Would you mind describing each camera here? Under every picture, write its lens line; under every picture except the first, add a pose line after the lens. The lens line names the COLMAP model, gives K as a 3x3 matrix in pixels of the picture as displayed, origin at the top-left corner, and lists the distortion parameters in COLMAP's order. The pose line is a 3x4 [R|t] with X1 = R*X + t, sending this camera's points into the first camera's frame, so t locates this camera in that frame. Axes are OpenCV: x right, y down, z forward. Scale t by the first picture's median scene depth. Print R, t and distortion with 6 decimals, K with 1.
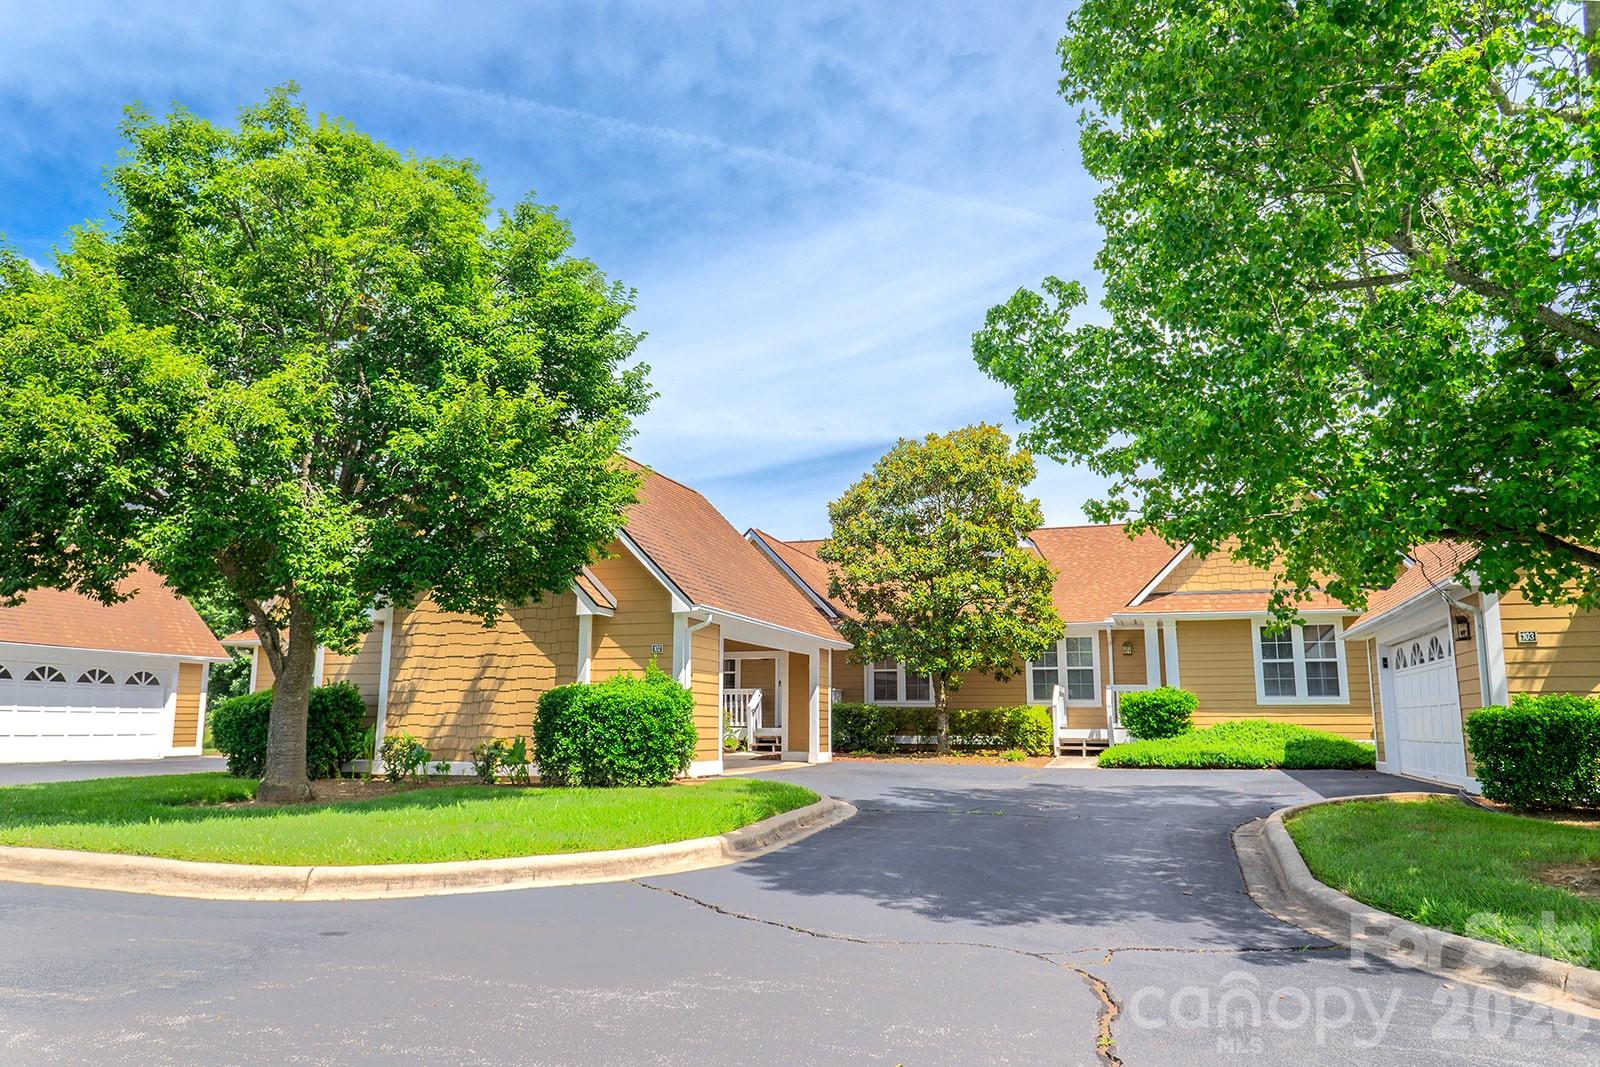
lens RADIAL K [[1086.3, 0, 800.0], [0, 1086.3, 533.5], [0, 0, 1]] dist [0.046998, -0.059529]
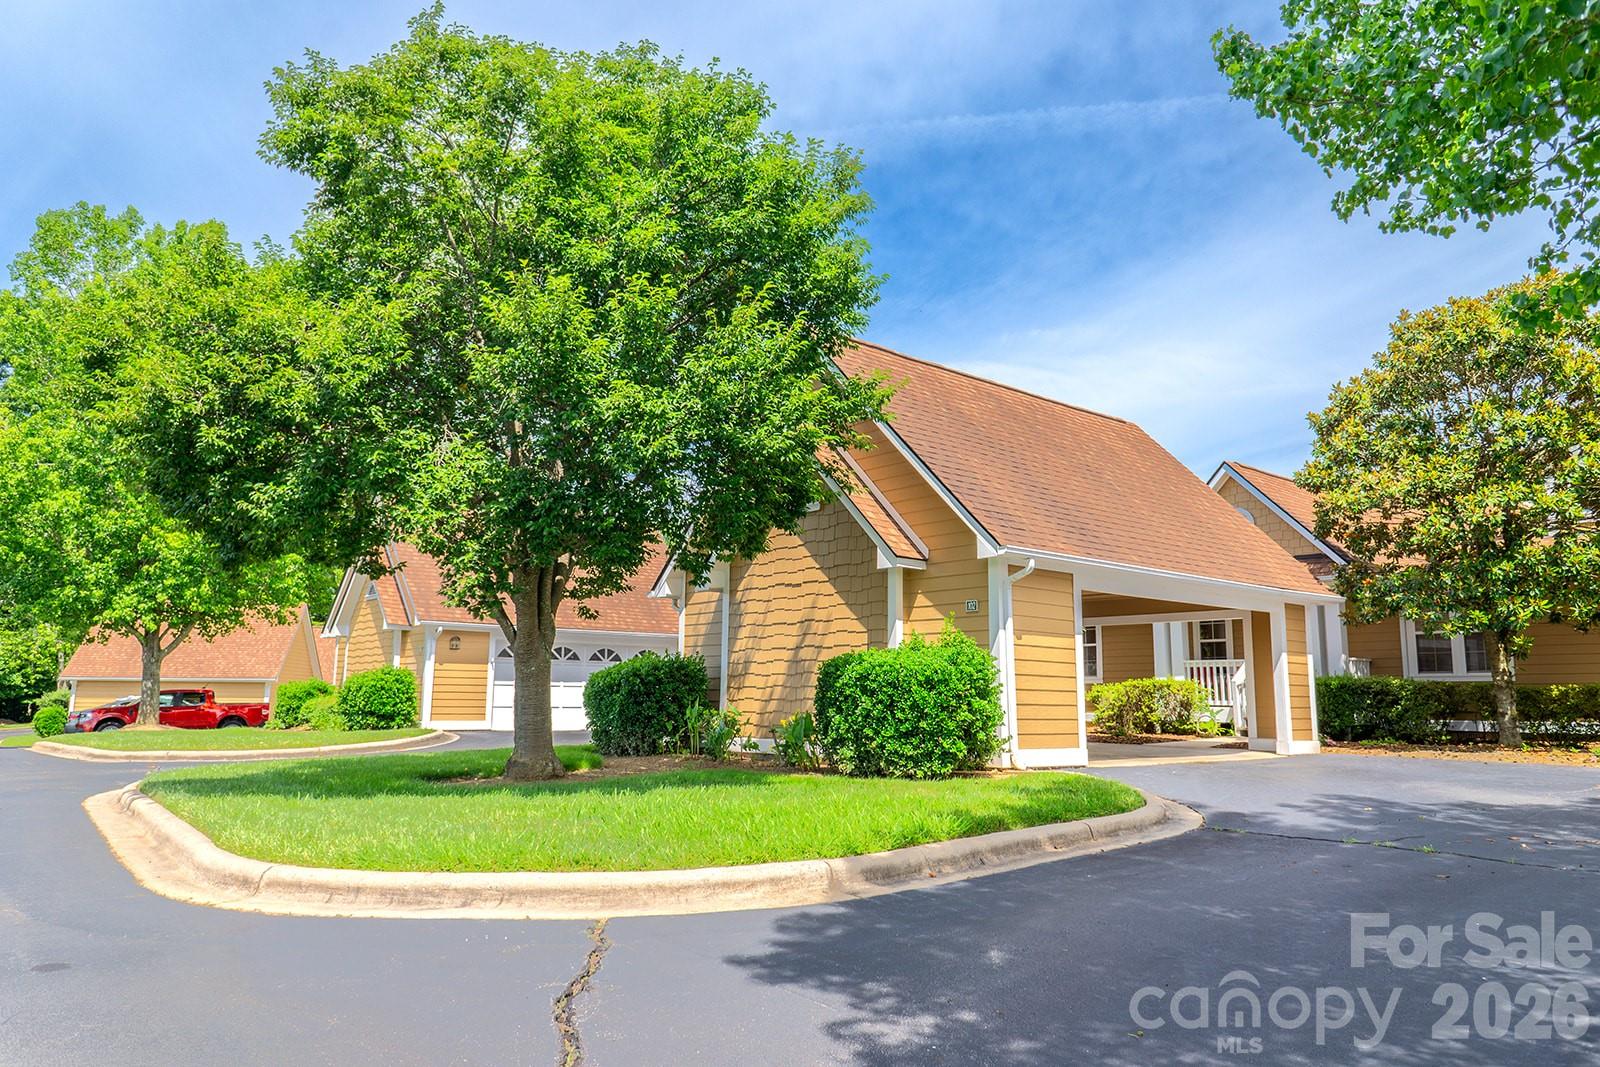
lens RADIAL K [[1086.3, 0, 800.0], [0, 1086.3, 533.5], [0, 0, 1]] dist [0.046998, -0.059529]
pose [[0.856927, -0.073168, -0.510218, 0.163785], [0.083091, 0.996536, -0.003353, 0.043487], [0.508696, -0.039521, 0.860039, 0.241555]]
